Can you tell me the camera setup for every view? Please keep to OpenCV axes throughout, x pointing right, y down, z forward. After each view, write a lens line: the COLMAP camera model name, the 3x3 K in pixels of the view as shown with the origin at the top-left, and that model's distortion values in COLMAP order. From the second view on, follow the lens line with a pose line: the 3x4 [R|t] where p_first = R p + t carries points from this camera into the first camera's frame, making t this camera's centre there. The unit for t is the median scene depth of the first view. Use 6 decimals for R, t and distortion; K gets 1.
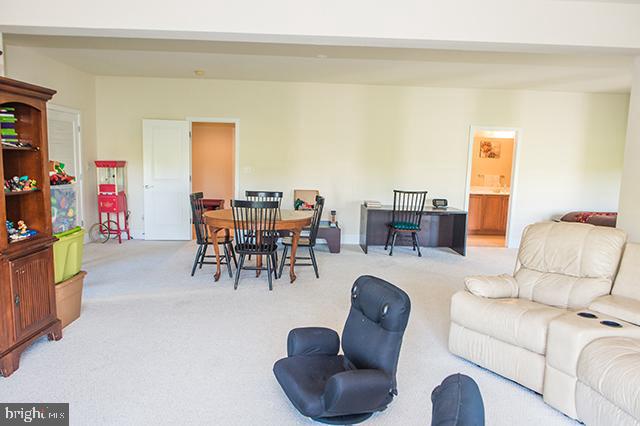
lens RADIAL K [[448.6, 0, 323.2], [0, 448.6, 211.4], [0, 0, 1]] dist [-0.002061, -0.009479]
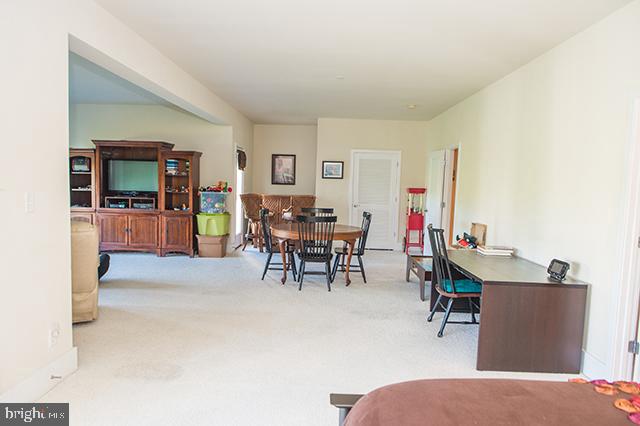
lens RADIAL K [[448.6, 0, 319.4], [0, 448.6, 214.3], [0, 0, 1]] dist [-0.002061, -0.009479]
pose [[-0.029465, 0.042203, -0.998674, 0.806959], [-0.141839, 0.988822, 0.045972, -0.060835], [0.989451, 0.143006, -0.023150, 0.783501]]
